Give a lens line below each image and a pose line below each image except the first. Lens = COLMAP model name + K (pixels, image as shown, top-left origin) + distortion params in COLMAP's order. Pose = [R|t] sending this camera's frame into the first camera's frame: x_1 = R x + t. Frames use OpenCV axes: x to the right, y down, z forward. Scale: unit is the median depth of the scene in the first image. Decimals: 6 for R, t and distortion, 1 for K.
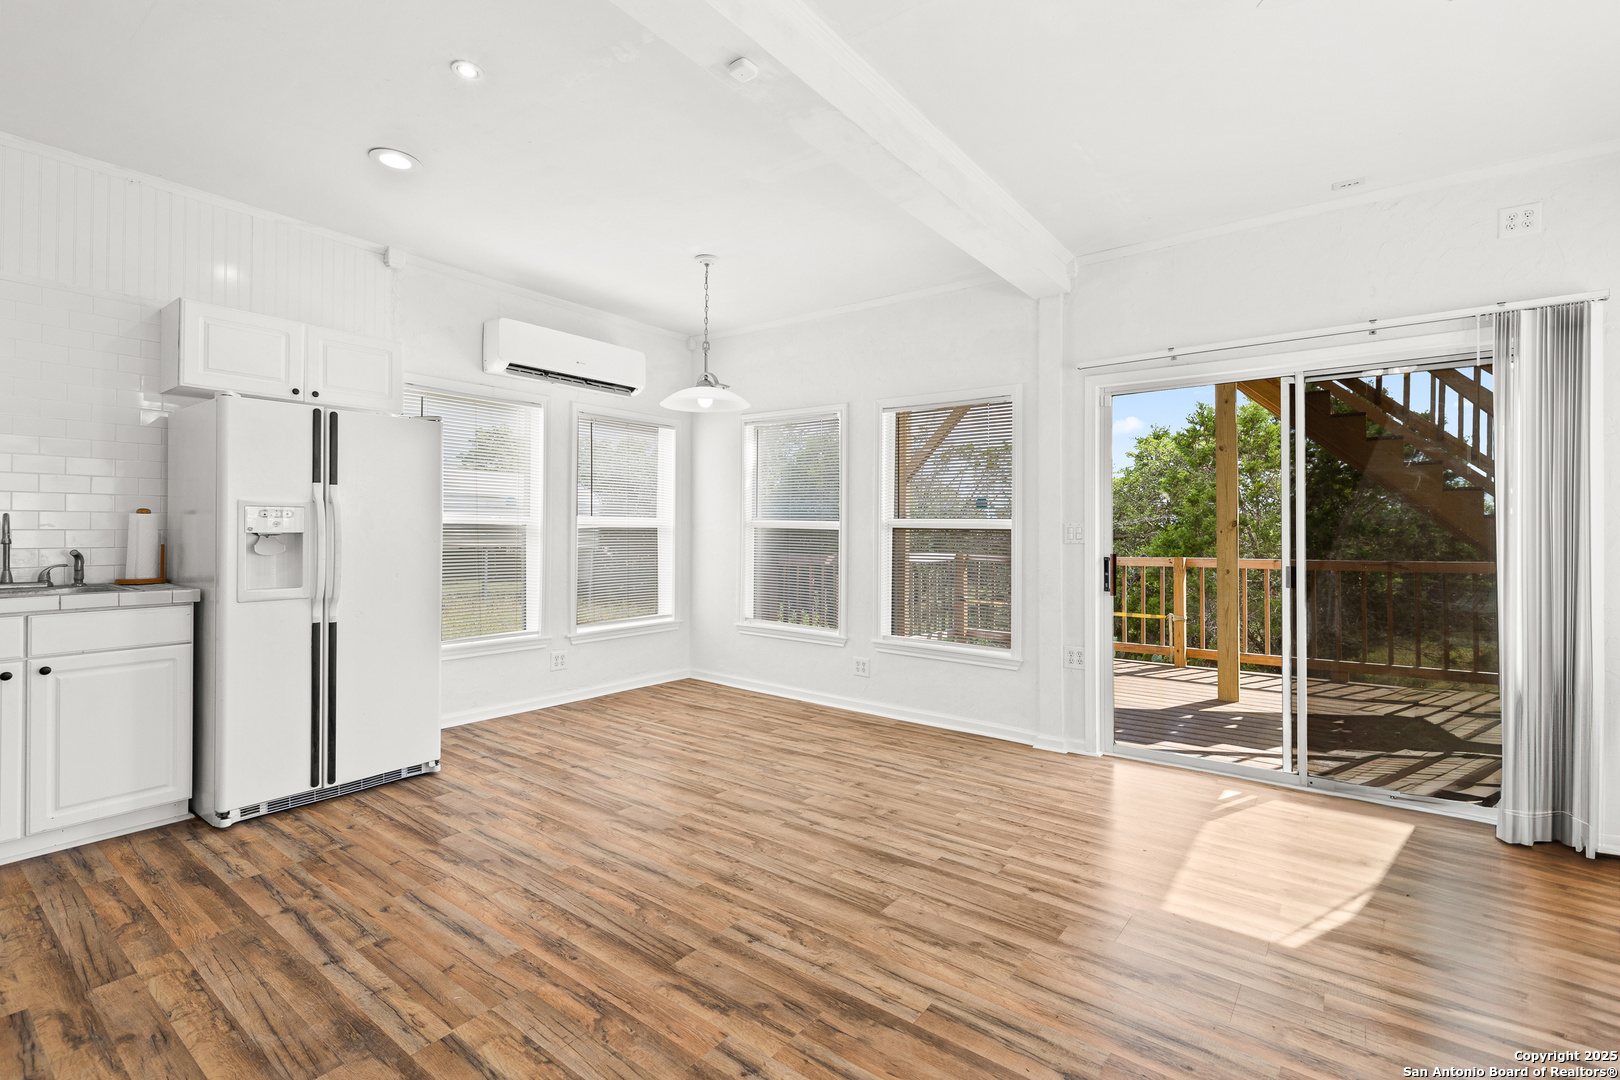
lens RADIAL K [[743.6, 0, 809.5], [0, 743.6, 530.7], [0, 0, 1]] dist [0.009698, -0.000568]
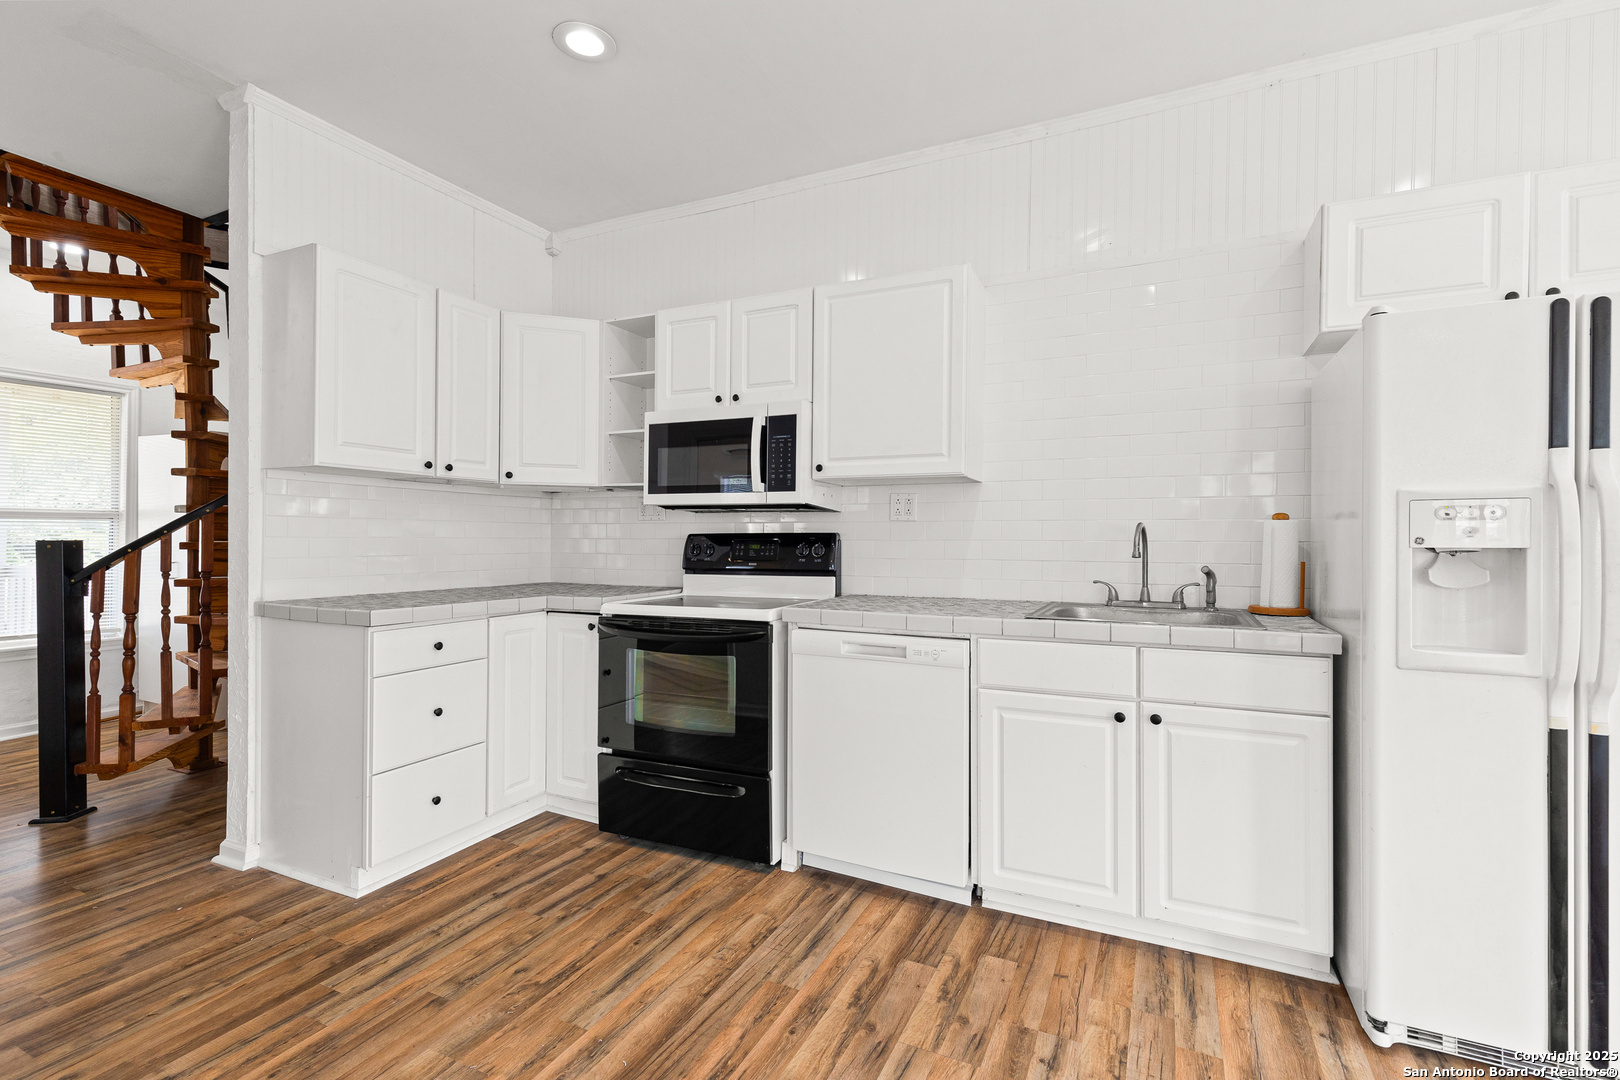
lens RADIAL K [[743.6, 0, 810.8], [0, 743.6, 537.4], [0, 0, 1]] dist [0.009698, -0.000568]
pose [[0.213525, -0.004928, -0.976925, -0.284169], [-0.003603, 0.999977, -0.005832, -0.000088], [0.976931, 0.004765, 0.213502, 0.415624]]
